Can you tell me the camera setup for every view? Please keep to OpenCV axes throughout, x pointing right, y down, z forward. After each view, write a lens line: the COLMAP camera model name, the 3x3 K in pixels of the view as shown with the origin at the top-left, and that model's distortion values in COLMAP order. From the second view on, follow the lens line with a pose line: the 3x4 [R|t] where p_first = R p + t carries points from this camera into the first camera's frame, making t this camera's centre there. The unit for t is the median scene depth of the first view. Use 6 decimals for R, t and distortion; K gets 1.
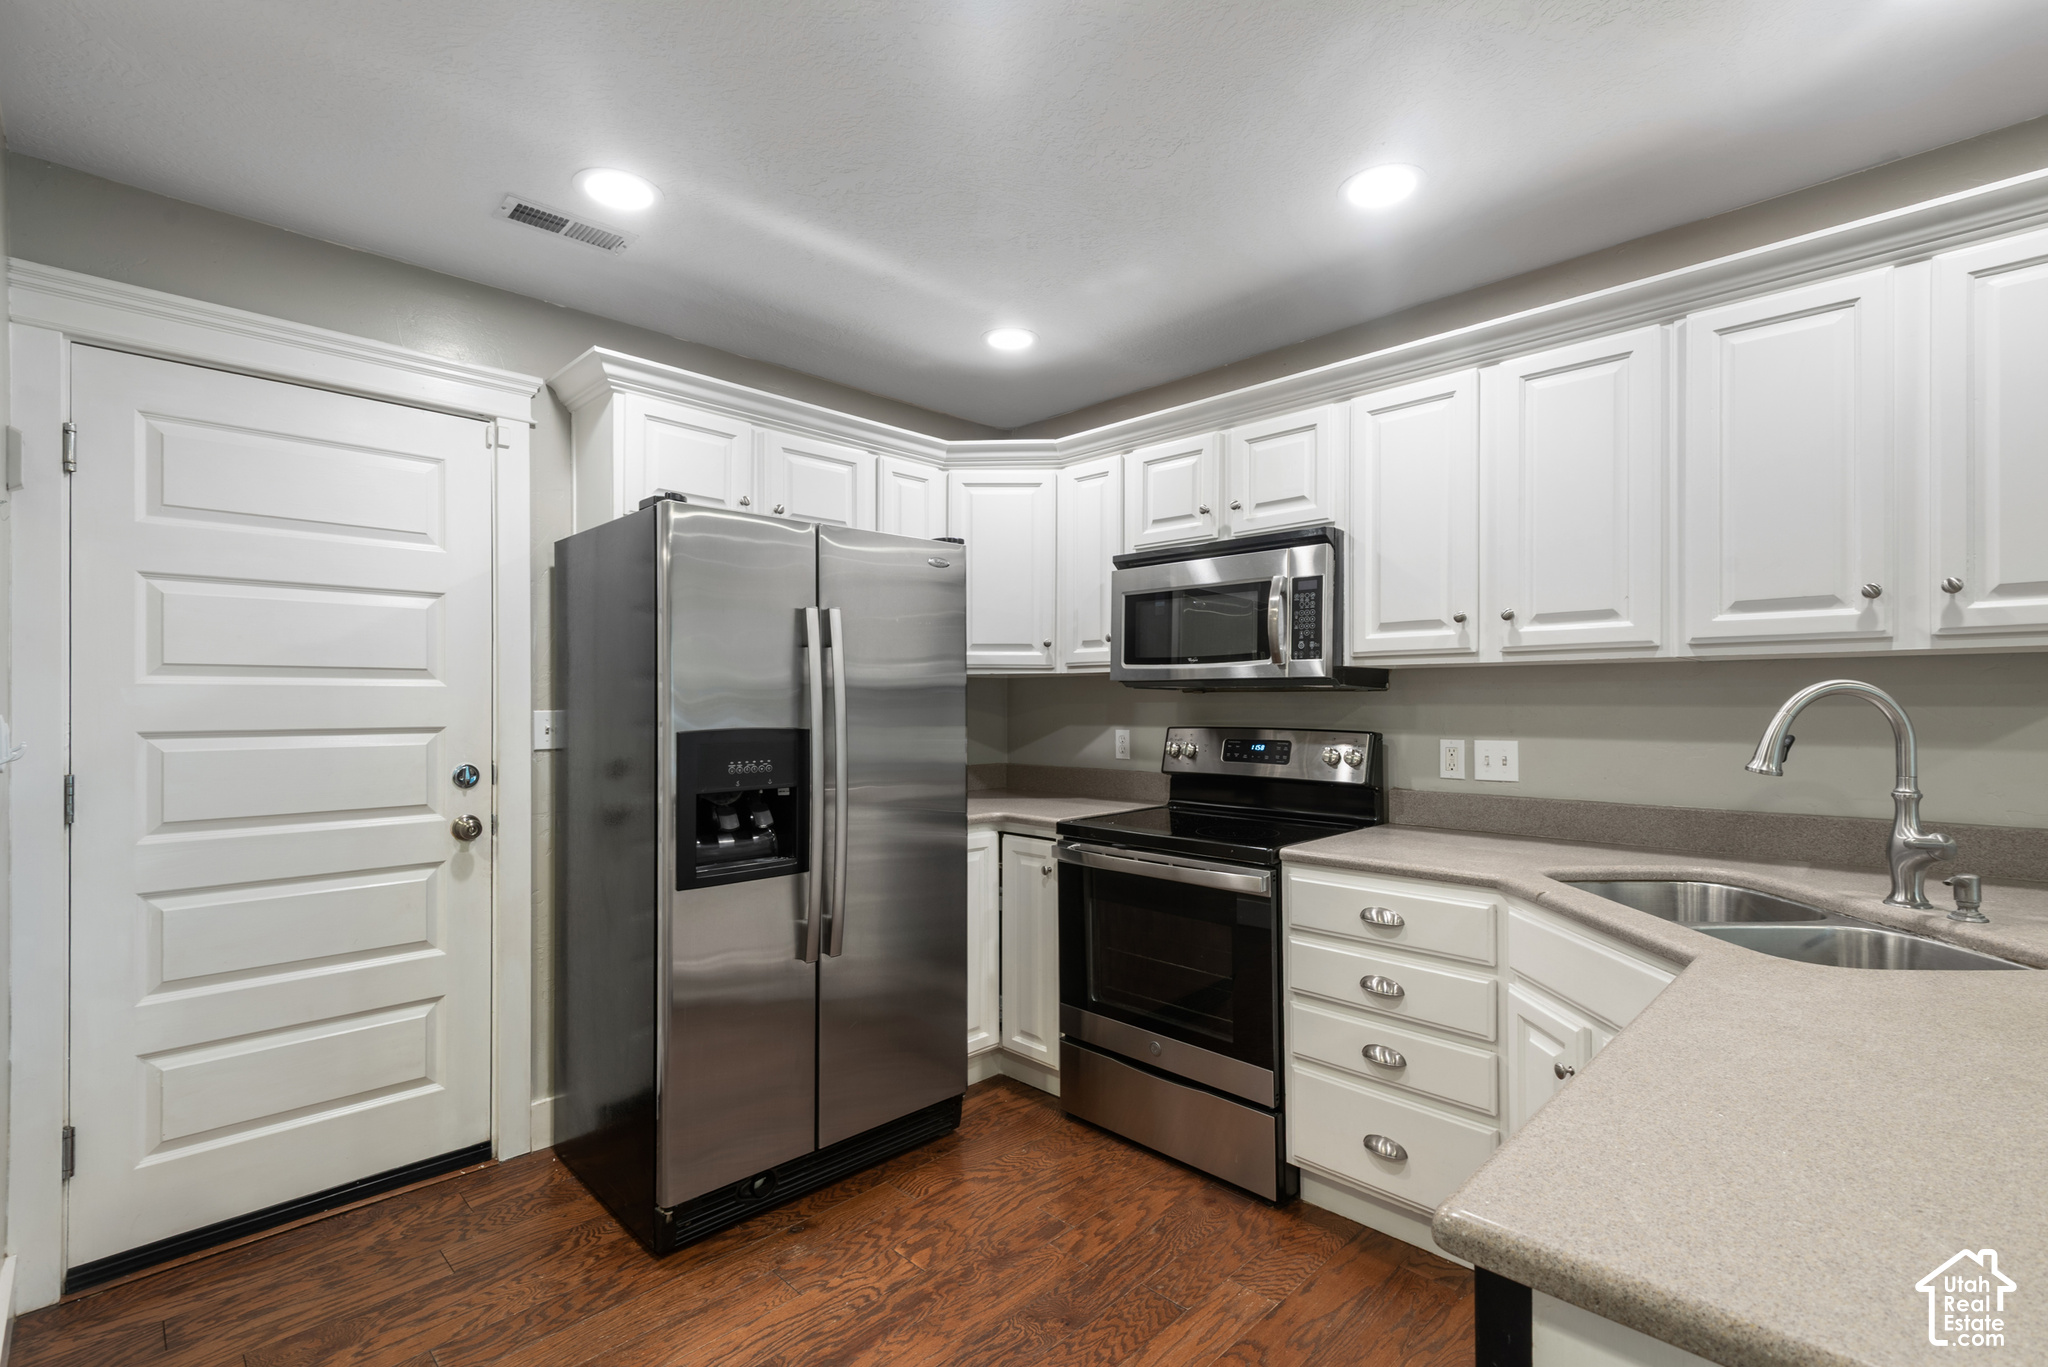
lens RADIAL K [[908.6, 0, 1024.0], [0, 908.6, 683.5], [0, 0, 1]] dist [0.018002, -0.000224]
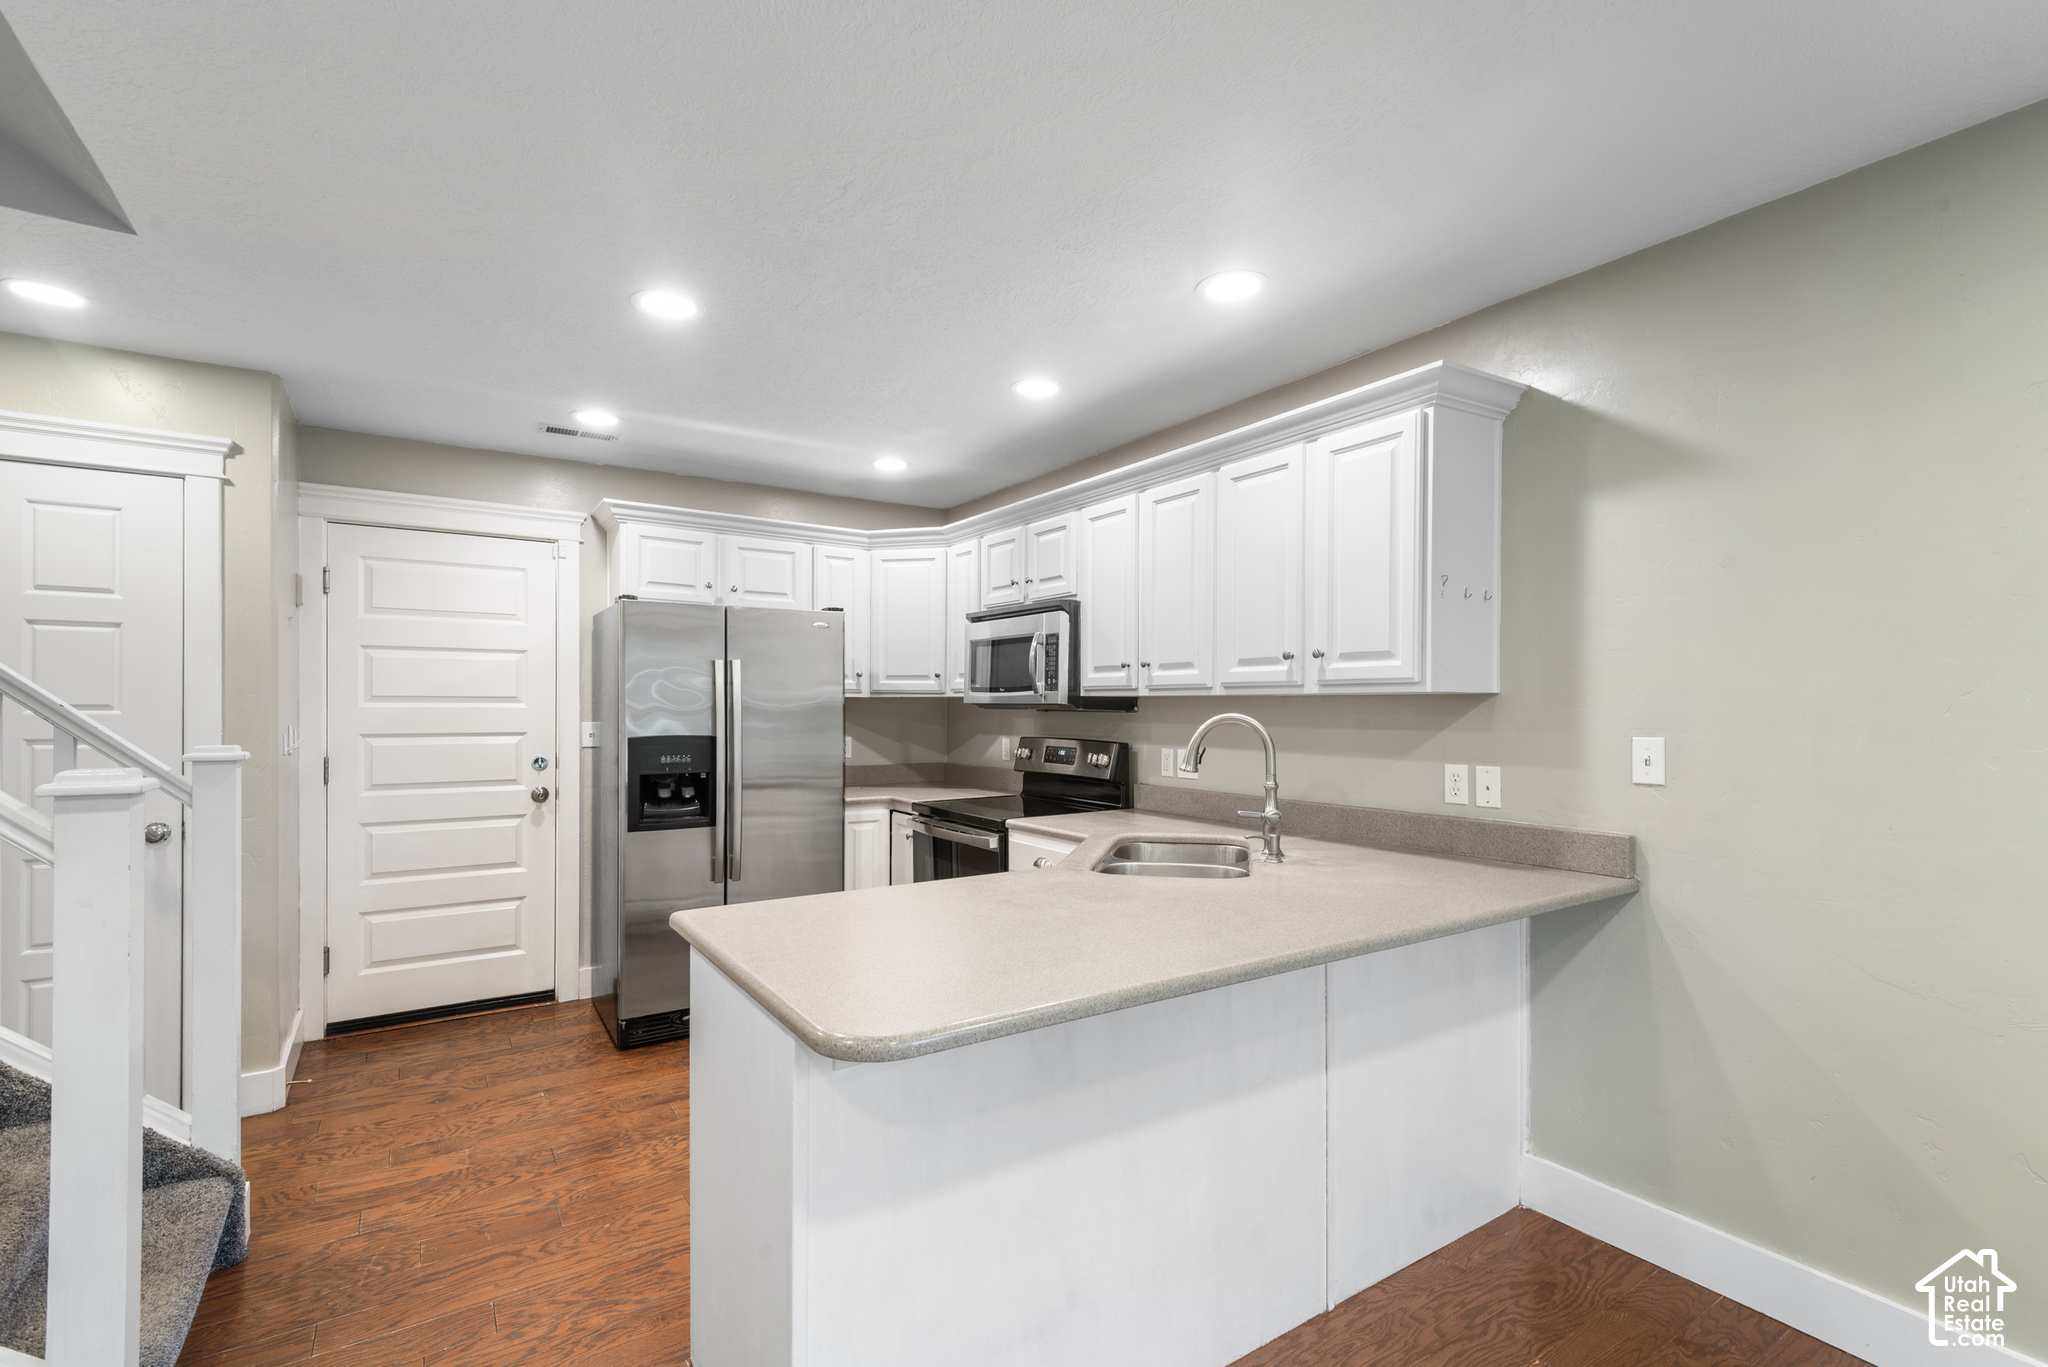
lens RADIAL K [[916.0, 0, 1026.5], [0, 916.0, 690.6], [0, 0, 1]] dist [0.037538, 0.000094]
pose [[0.977870, 0.001298, -0.209211, 0.570940], [-0.000509, 0.999993, 0.003823, -0.032907], [0.209215, -0.003632, 0.977863, -0.419267]]
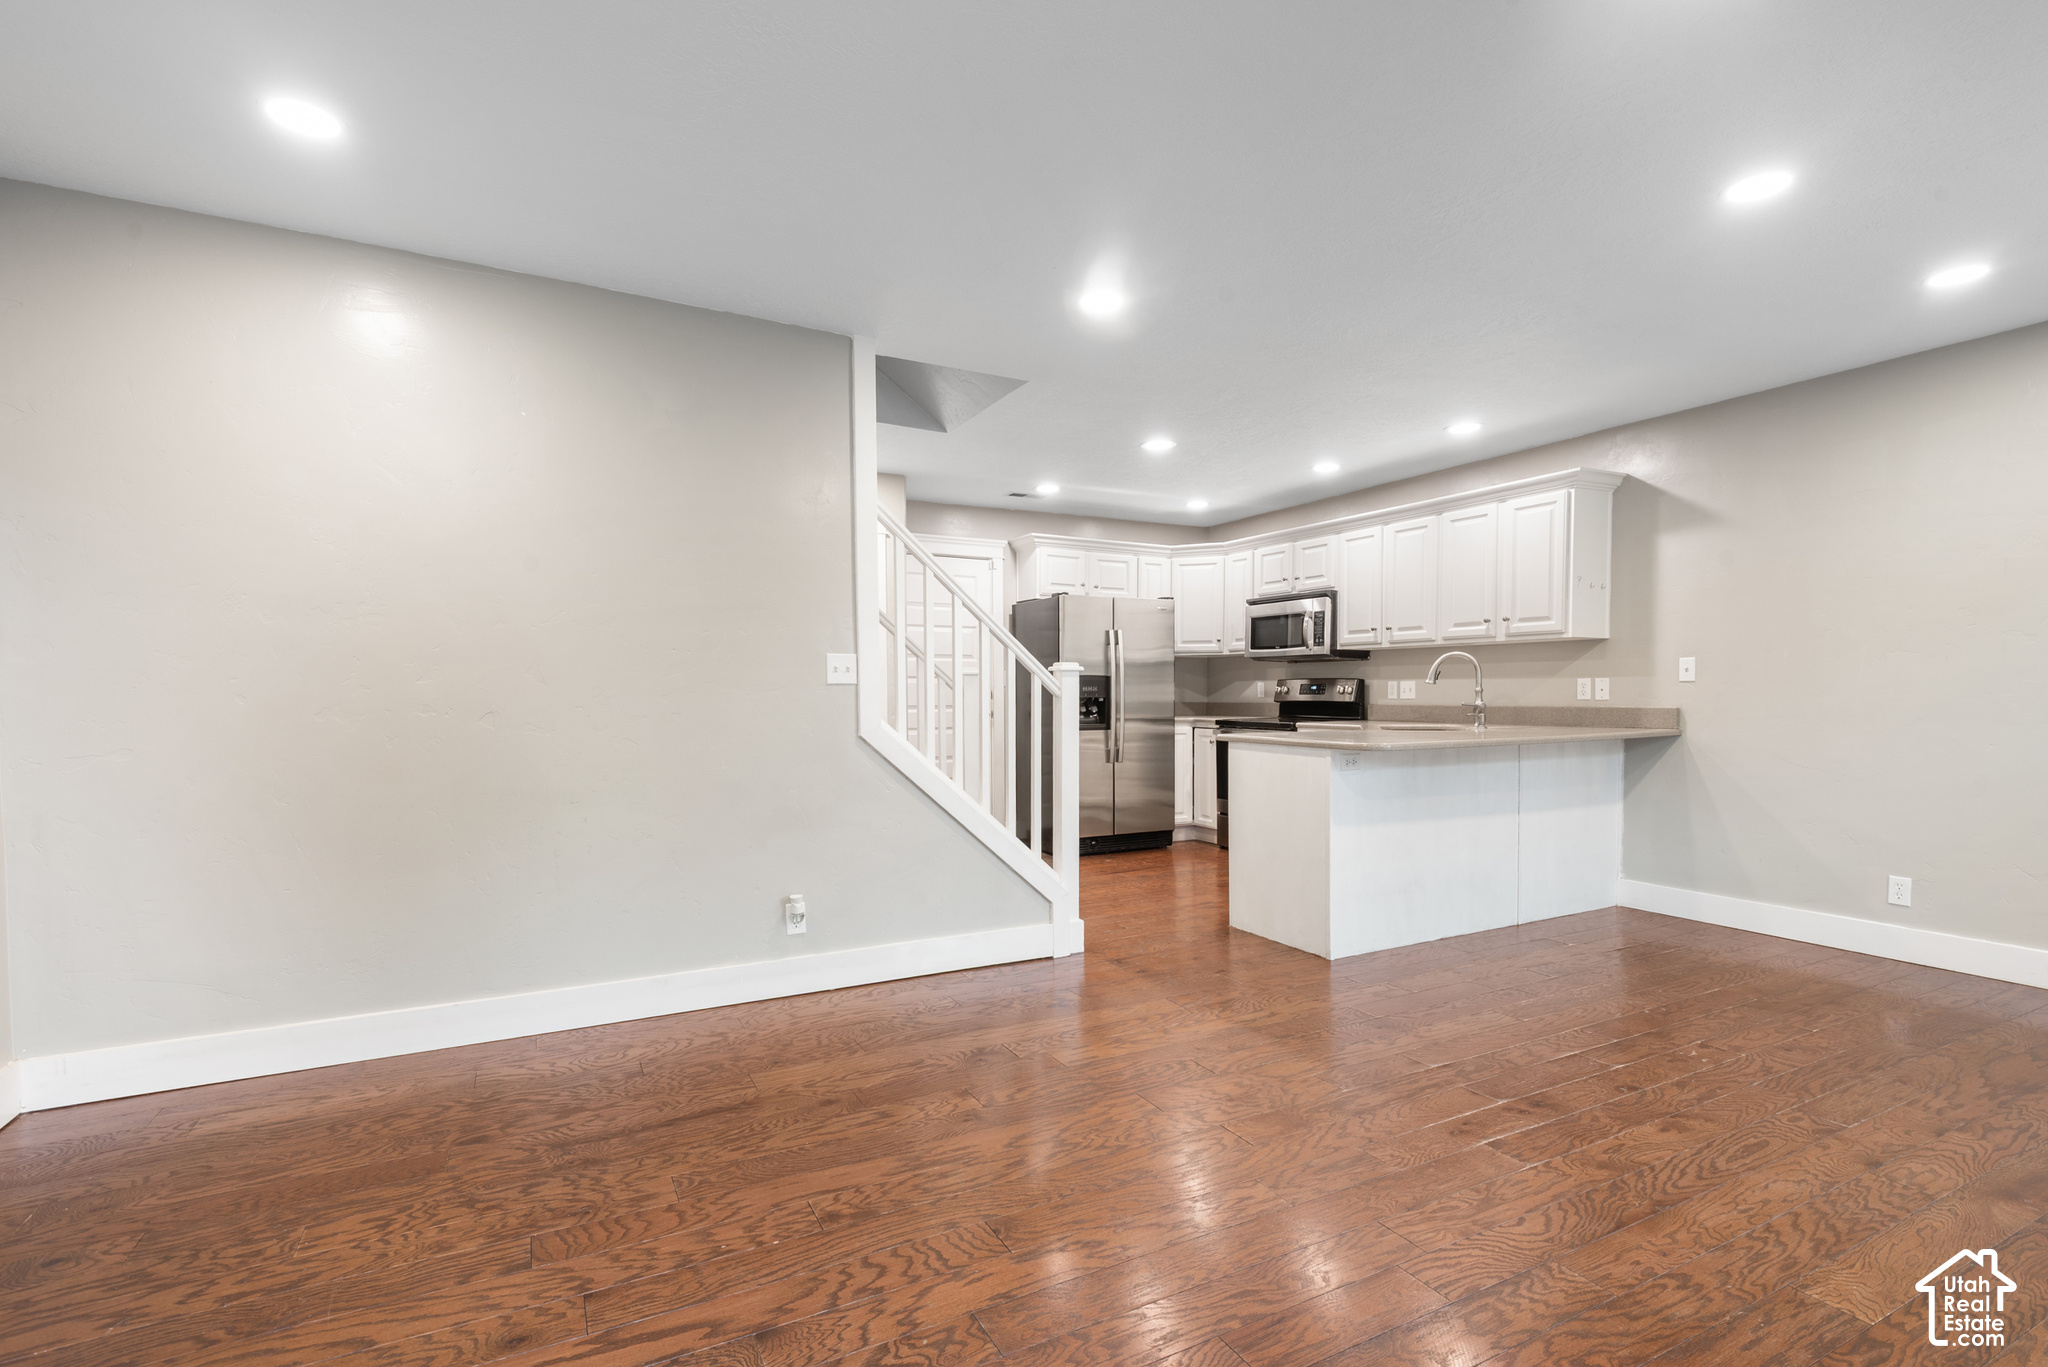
lens RADIAL K [[926.2, 0, 1019.2], [0, 926.2, 703.0], [0, 0, 1]] dist [0.020999, -0.000077]
pose [[0.953931, 0.004356, -0.299995, 0.290092], [0.005791, 0.999441, 0.032925, 0.034941], [0.299970, -0.033145, 0.953373, -1.499407]]
